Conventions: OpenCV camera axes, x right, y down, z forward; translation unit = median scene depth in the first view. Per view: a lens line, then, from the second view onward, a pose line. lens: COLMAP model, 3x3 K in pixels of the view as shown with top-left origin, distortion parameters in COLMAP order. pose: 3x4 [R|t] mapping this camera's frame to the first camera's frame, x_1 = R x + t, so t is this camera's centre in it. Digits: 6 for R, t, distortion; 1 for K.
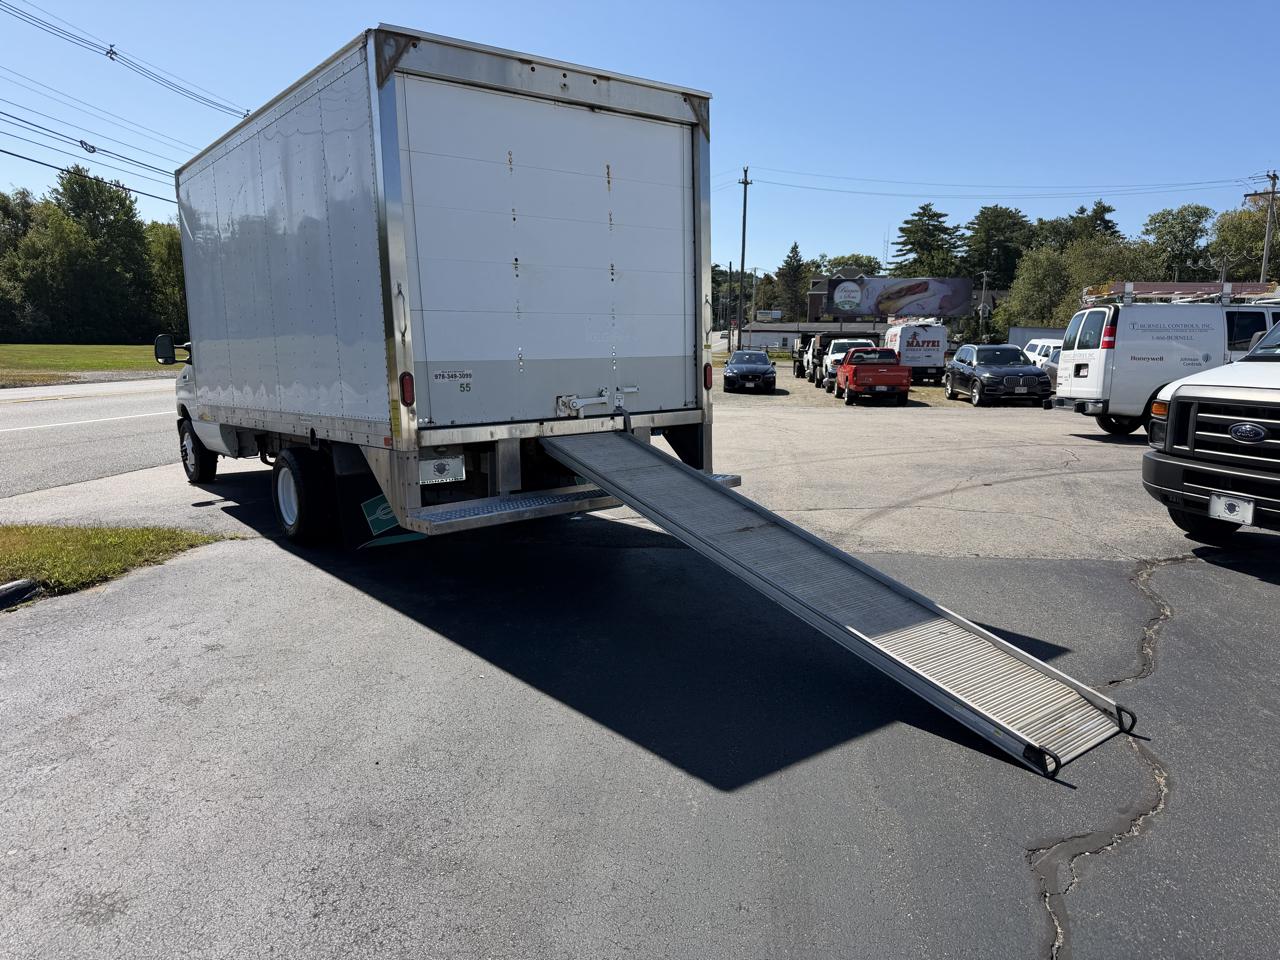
lens RADIAL K [[904.5, 0, 638.8], [0, 904.5, 488.1], [0, 0, 1]] dist [0.042166, -0.051701]
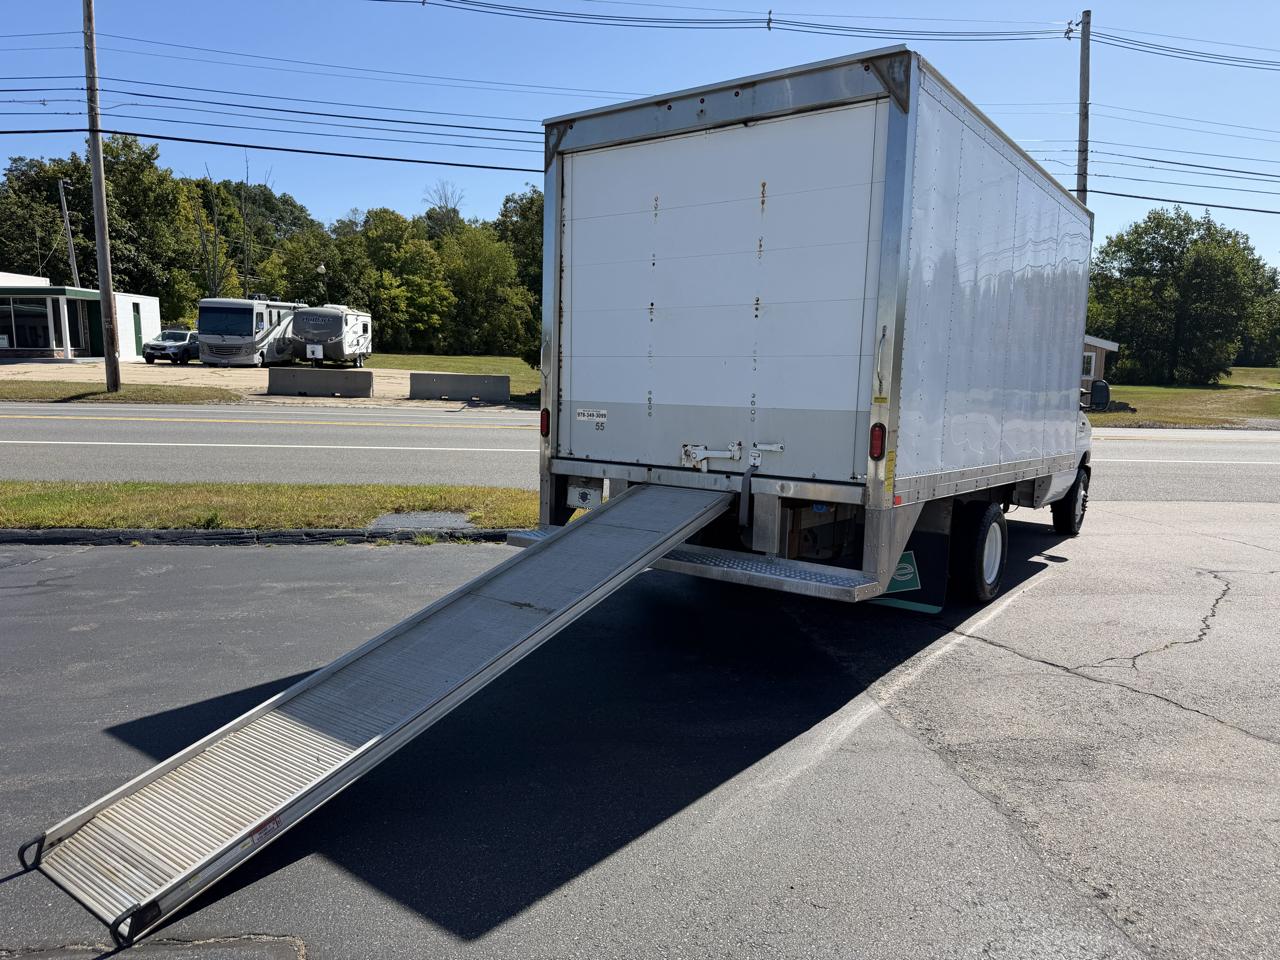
lens RADIAL K [[904.5, 0, 643.1], [0, 904.5, 482.5], [0, 0, 1]] dist [0.042166, -0.051701]
pose [[0.261212, 0.125179, -0.957130, 0.805097], [-0.176221, 0.981077, 0.080218, -0.132886], [0.949060, 0.147712, 0.278328, 0.718940]]
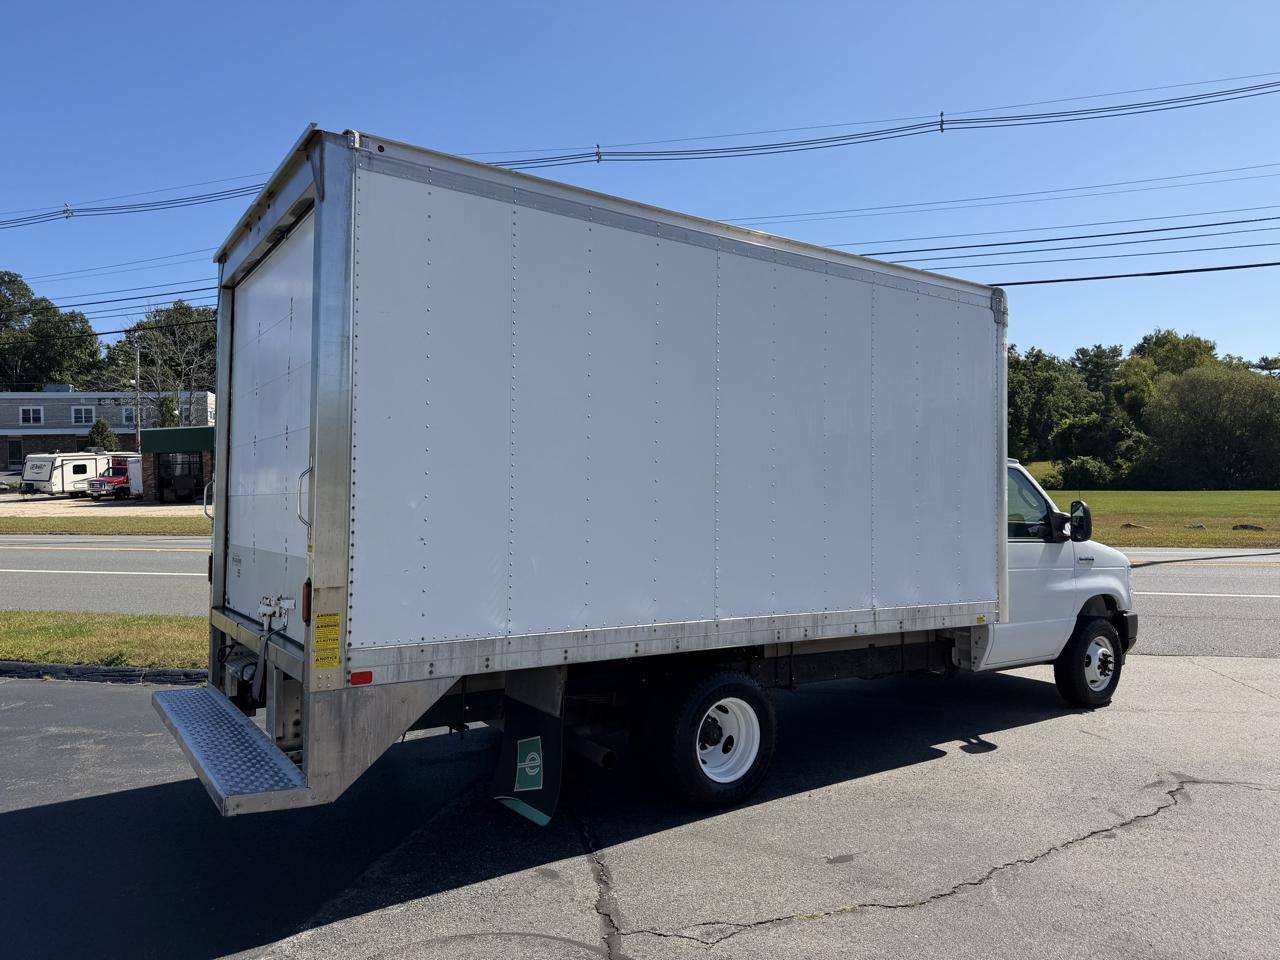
lens RADIAL K [[904.5, 0, 644.6], [0, 904.5, 468.2], [0, 0, 1]] dist [0.042166, -0.051701]
pose [[-0.079822, -0.021680, -0.996573, 0.707885], [-0.149885, 0.988658, -0.009503, -0.259927], [0.985476, 0.148612, -0.082166, 1.389828]]
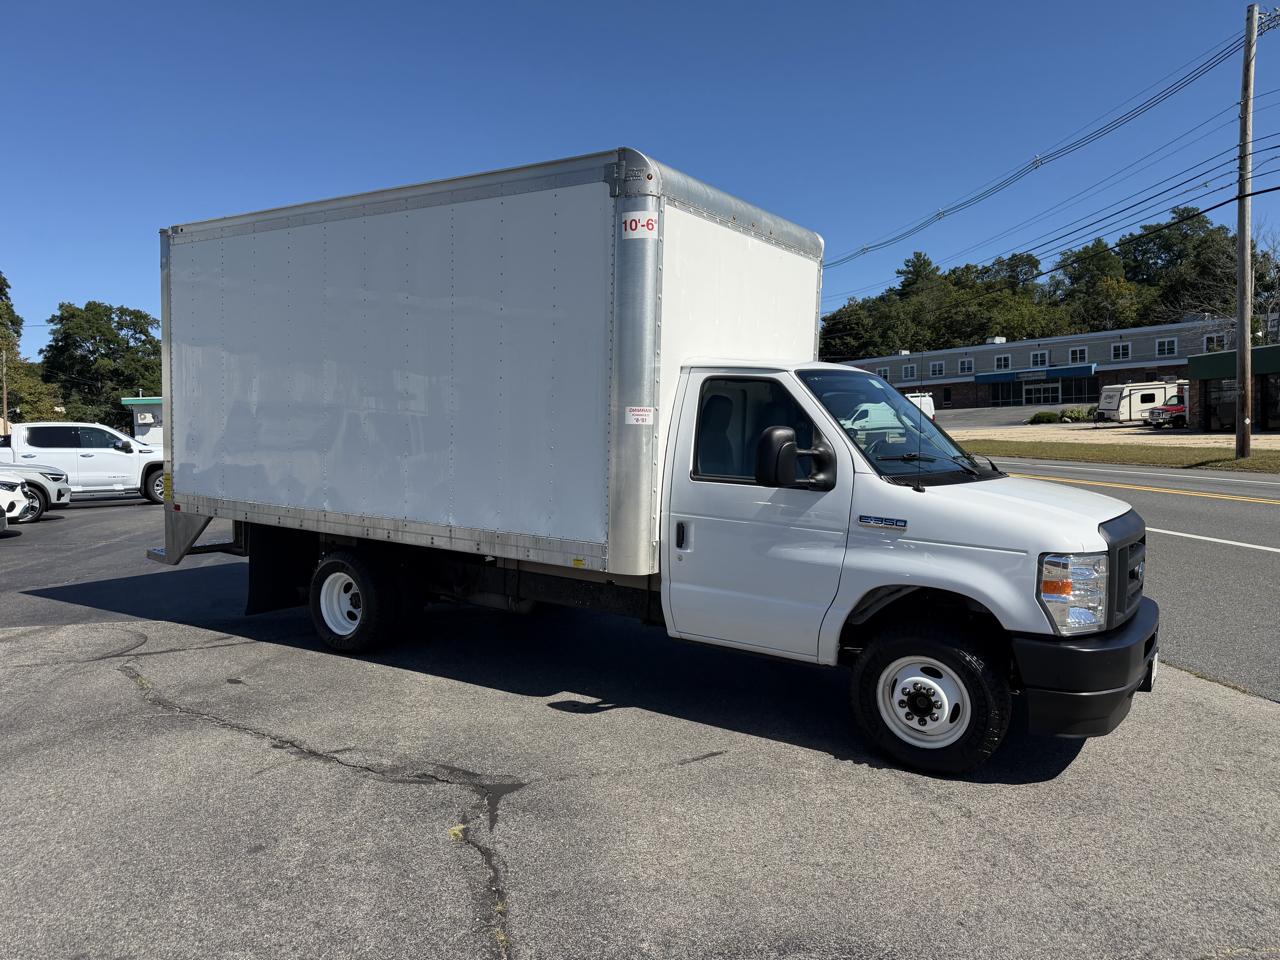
lens RADIAL K [[904.5, 0, 639.4], [0, 904.5, 473.1], [0, 0, 1]] dist [0.042166, -0.051701]
pose [[-0.955511, 0.019389, -0.294316, -0.163051], [-0.042516, 0.978362, 0.202485, -0.423177], [0.291874, 0.205990, -0.934012, 2.533225]]
